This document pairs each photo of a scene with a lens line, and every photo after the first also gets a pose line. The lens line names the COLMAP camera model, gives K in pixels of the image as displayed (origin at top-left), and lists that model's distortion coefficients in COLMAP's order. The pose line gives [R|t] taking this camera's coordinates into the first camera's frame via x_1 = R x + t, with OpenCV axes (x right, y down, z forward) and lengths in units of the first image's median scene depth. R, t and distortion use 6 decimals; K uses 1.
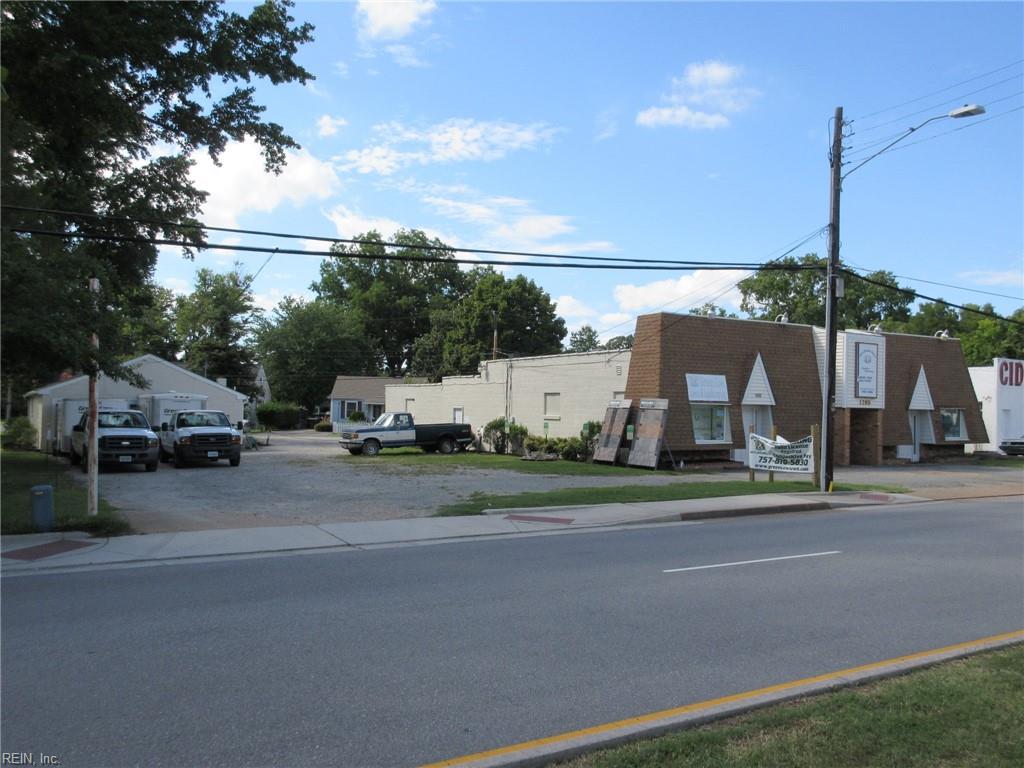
lens RADIAL K [[809.6, 0, 512.9], [0, 809.6, 390.4], [0, 0, 1]] dist [-0.004103, 0.011659]
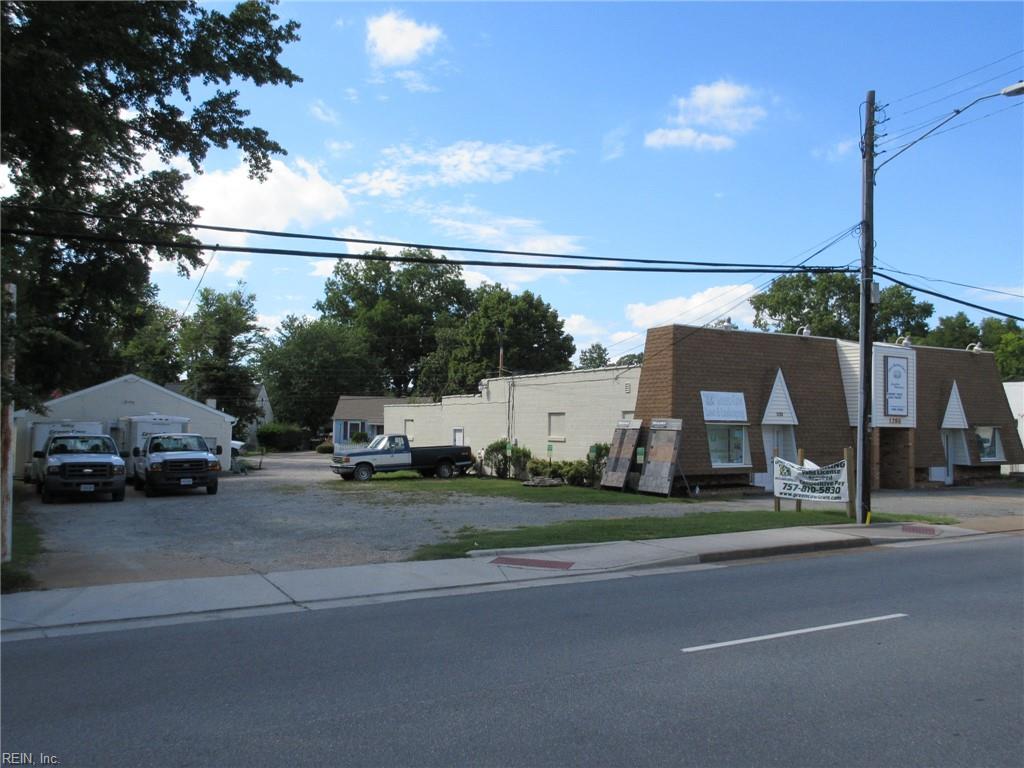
lens RADIAL K [[809.6, 0, 511.6], [0, 809.6, 376.1], [0, 0, 1]] dist [-0.004103, 0.011659]
pose [[0.999889, -0.005975, -0.013663, 0.010339], [0.005402, 0.999122, -0.041549, -0.000526], [0.013900, 0.041470, 0.999043, 0.068561]]
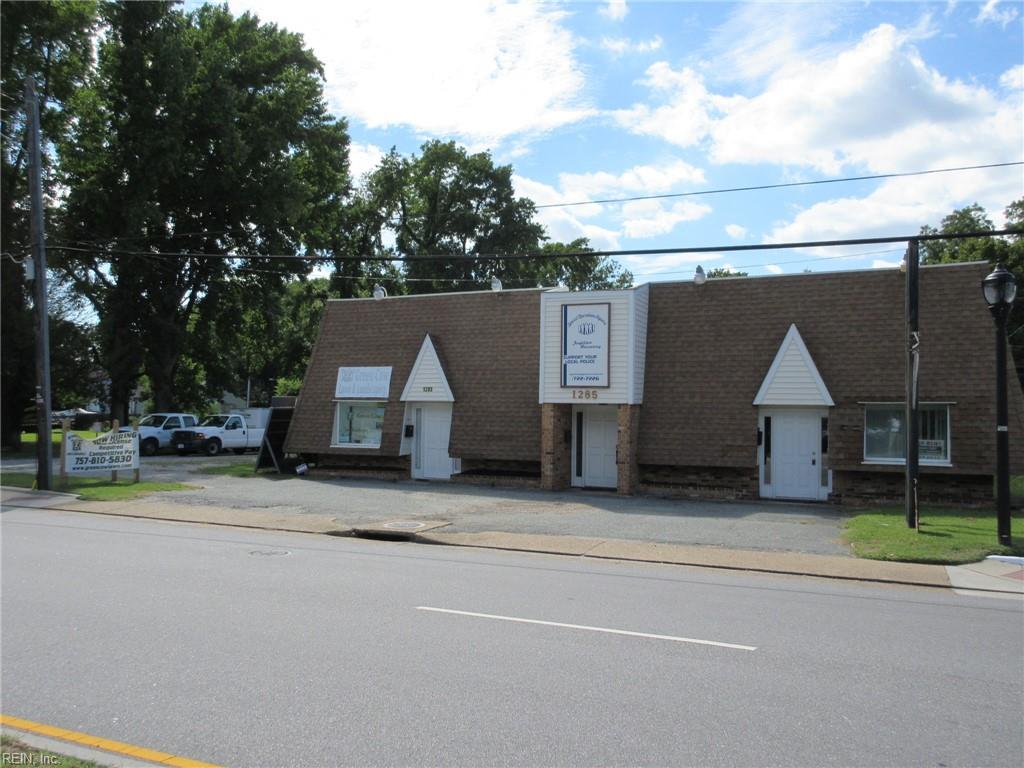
lens RADIAL K [[861.2, 0, 504.2], [0, 861.2, 379.5], [0, 0, 1]] dist [0.005495, 0.009314]
pose [[0.545209, -0.042593, -0.837217, 0.970782], [0.011996, 0.999003, -0.043012, 0.031136], [0.838214, 0.013407, 0.545176, 0.563388]]
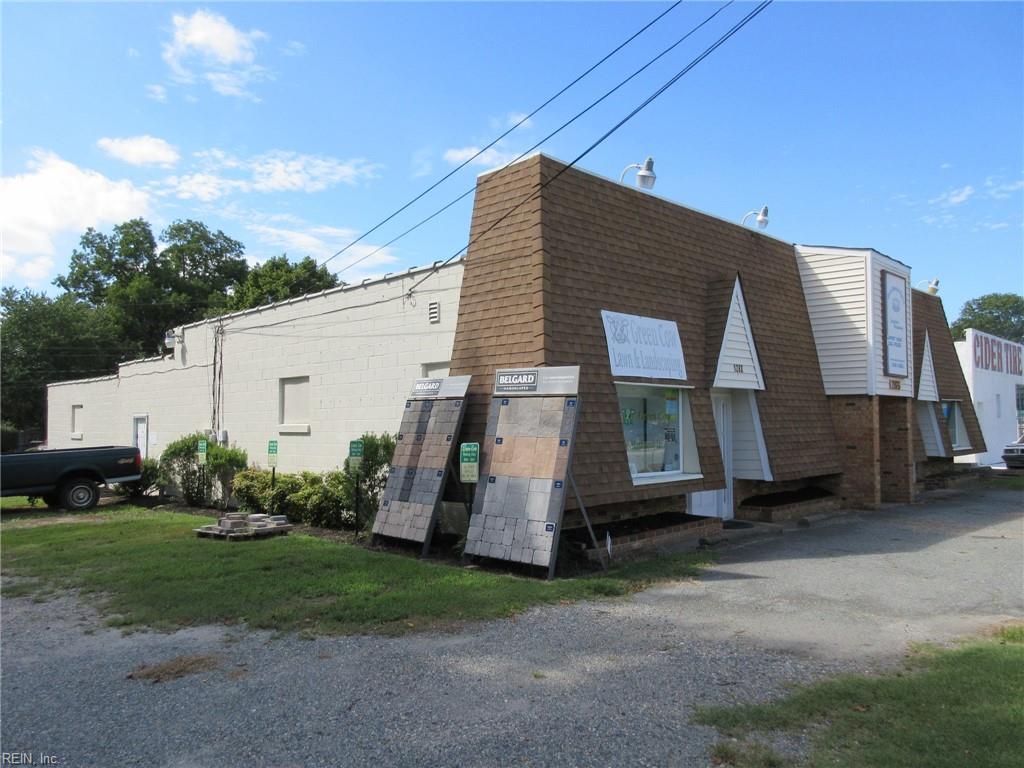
lens RADIAL K [[734.2, 0, 514.9], [0, 734.2, 381.9], [0, 0, 1]] dist [0.009626, 0.004892]
pose [[0.972063, -0.011136, 0.234457, 0.075645], [0.019207, 0.999298, -0.032166, 0.023116], [-0.233934, 0.035771, 0.971594, 0.579257]]
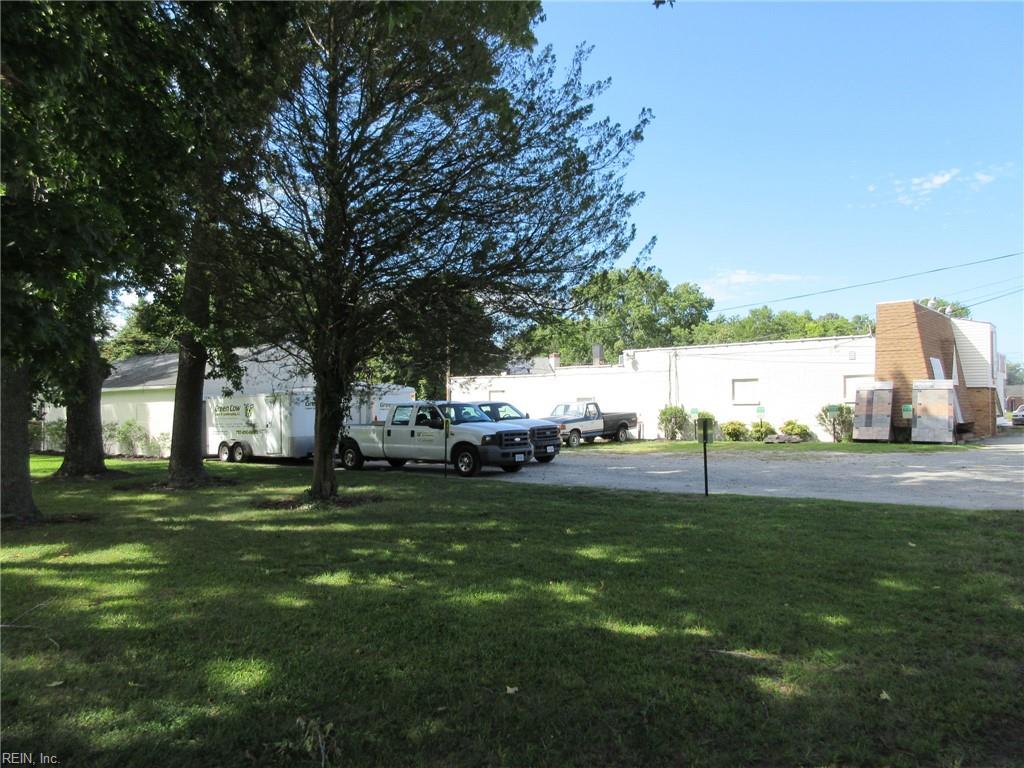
lens RADIAL K [[717.0, 0, 518.6], [0, 717.0, 387.6], [0, 0, 1]] dist [-0.013891, -0.000746]
pose [[0.948704, -0.016882, 0.315715, -0.547625], [0.017547, 0.999846, 0.000736, 0.008881], [-0.315678, 0.004841, 0.948854, 0.229257]]
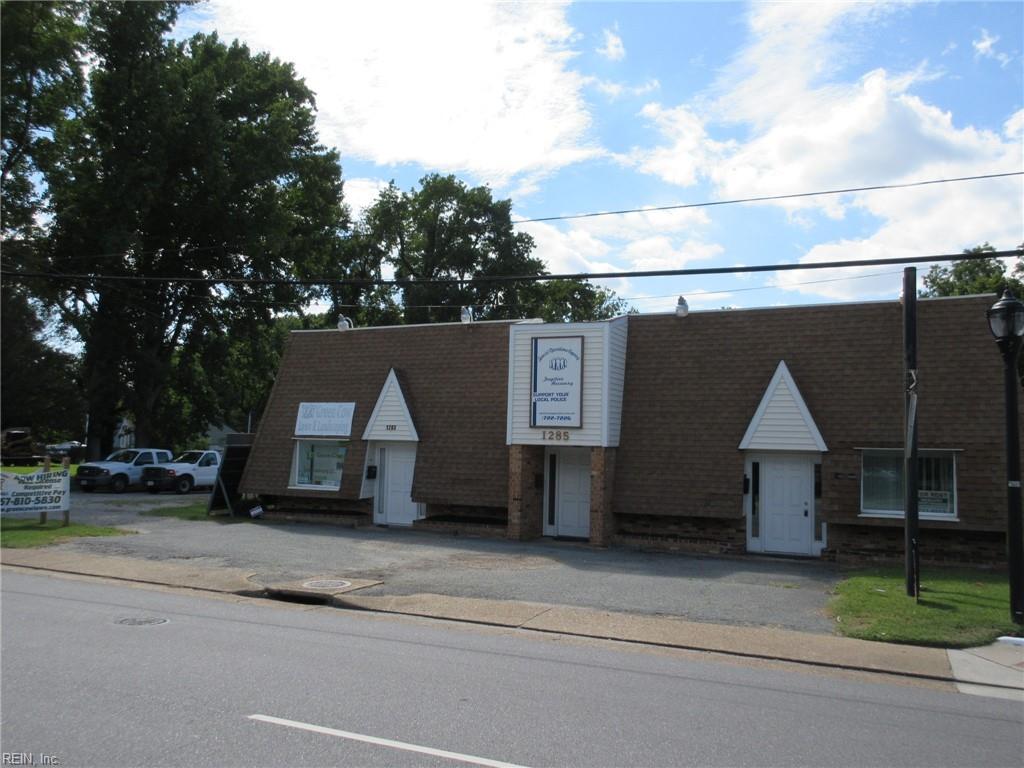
lens RADIAL K [[861.2, 0, 504.4], [0, 861.2, 378.4], [0, 0, 1]] dist [0.005495, 0.009314]
pose [[0.537111, -0.073727, -0.840283, 0.941935], [-0.000118, 0.996166, -0.087480, 0.027887], [0.843512, 0.047086, 0.535043, 0.621702]]
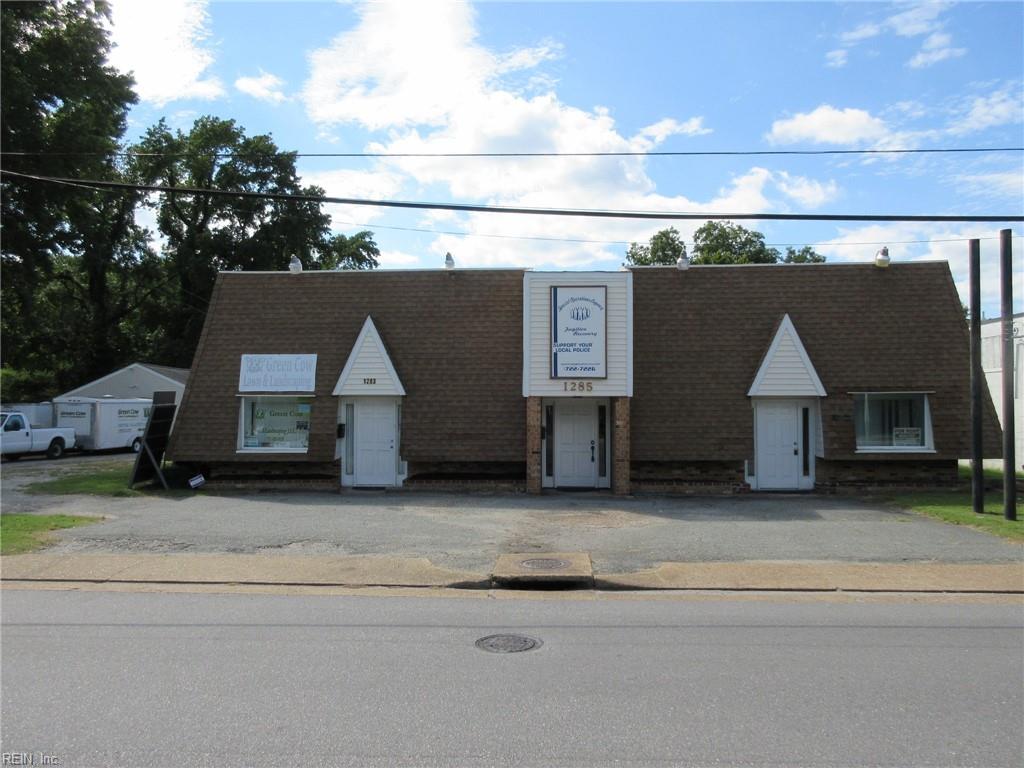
lens RADIAL K [[780.7, 0, 528.6], [0, 780.7, 383.5], [0, 0, 1]] dist [0.000174, 0.012938]
pose [[0.815621, -0.032418, -0.577678, 0.726781], [0.025604, 0.999473, -0.019937, 0.022547], [0.578020, 0.001470, 0.816021, 0.511884]]
